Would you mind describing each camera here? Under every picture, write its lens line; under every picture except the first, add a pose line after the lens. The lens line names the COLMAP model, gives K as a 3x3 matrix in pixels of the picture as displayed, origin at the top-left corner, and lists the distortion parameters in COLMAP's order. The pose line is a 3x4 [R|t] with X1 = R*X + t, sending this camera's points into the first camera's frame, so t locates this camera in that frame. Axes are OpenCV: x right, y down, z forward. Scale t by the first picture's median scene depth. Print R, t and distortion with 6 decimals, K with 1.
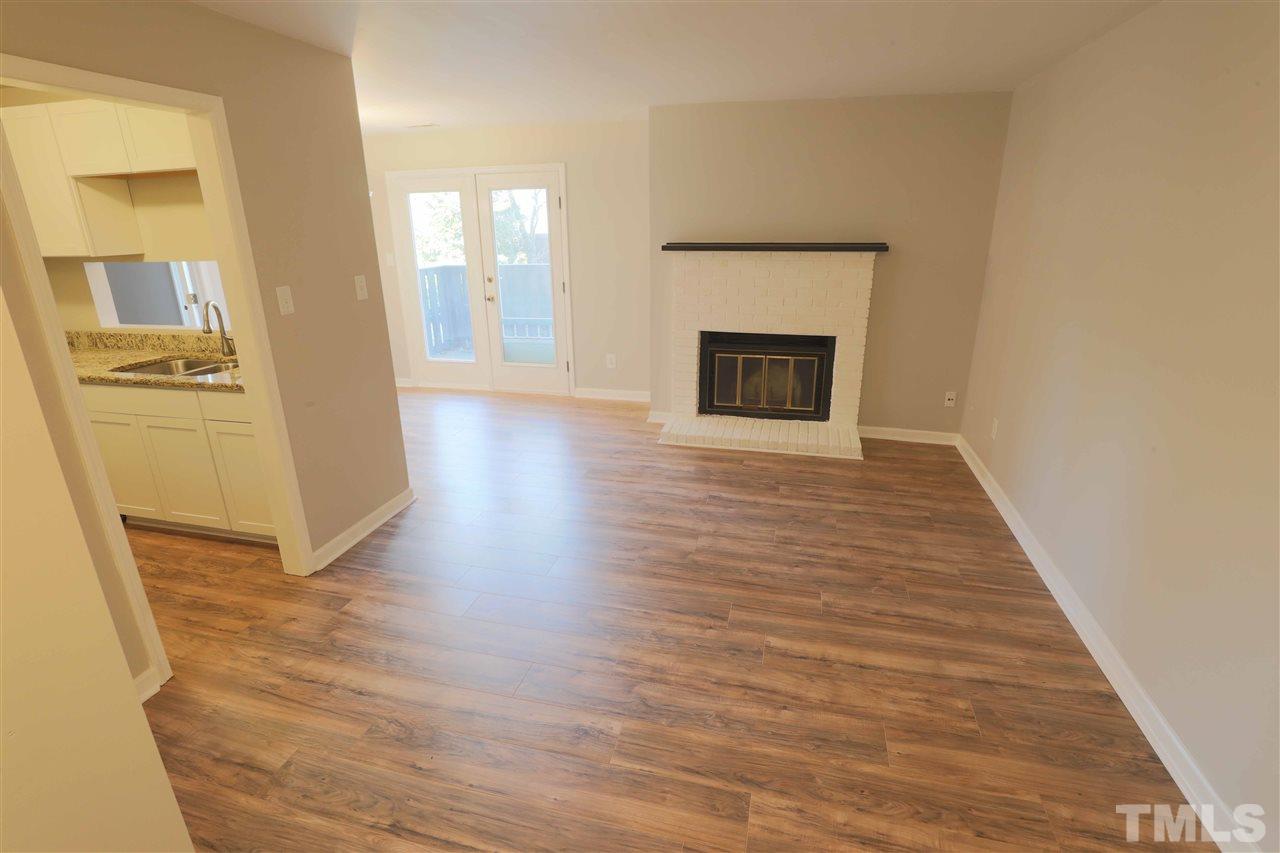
lens RADIAL K [[608.5, 0, 635.3], [0, 608.5, 433.2], [0, 0, 1]] dist [-0.033095, 0.002305]
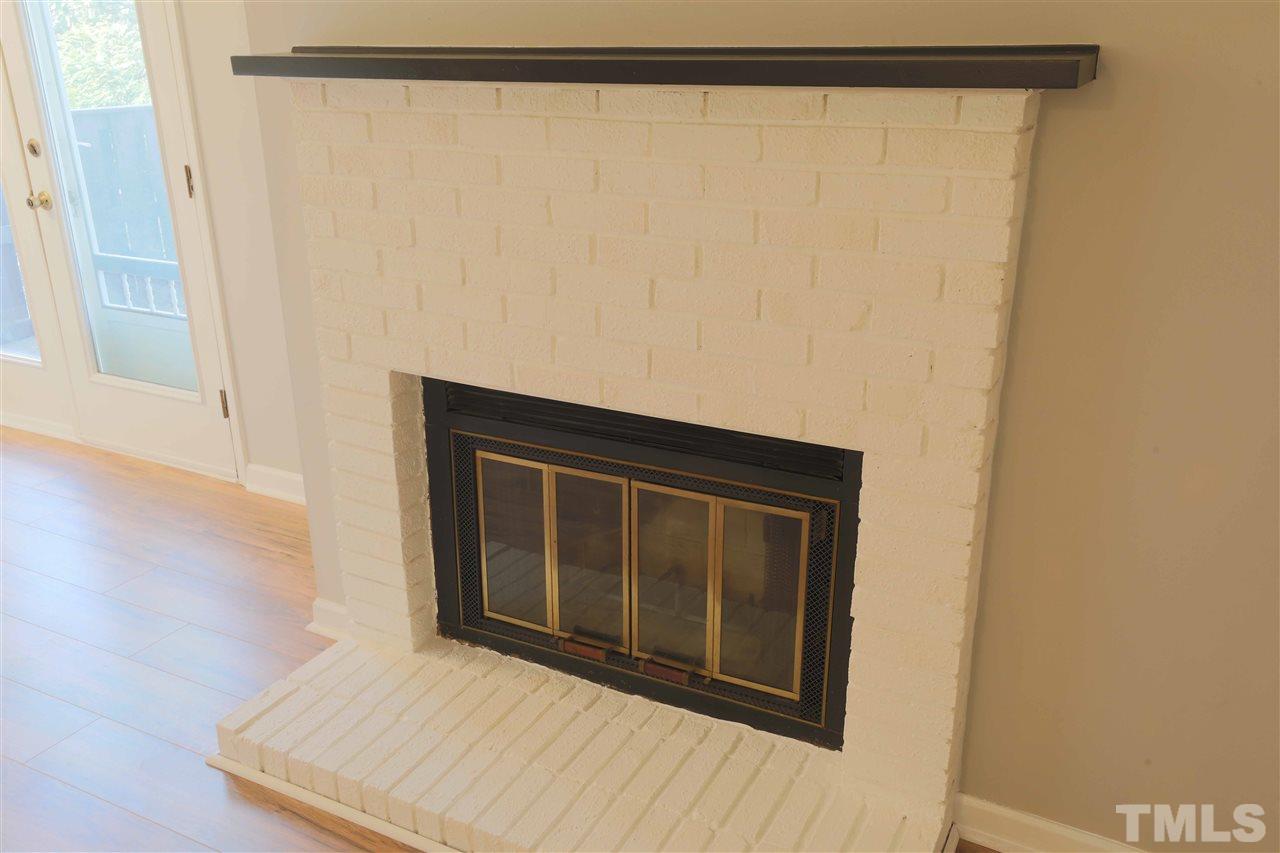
lens RADIAL K [[1052.8, 0, 640.5], [0, 1052.8, 433.9], [0, 0, 1]] dist [0.029002, 0.004423]
pose [[0.976456, 0.083204, -0.199024, 0.399870], [-0.077302, 0.996311, 0.037260, -0.212757], [0.201390, -0.020998, 0.979286, 0.701987]]
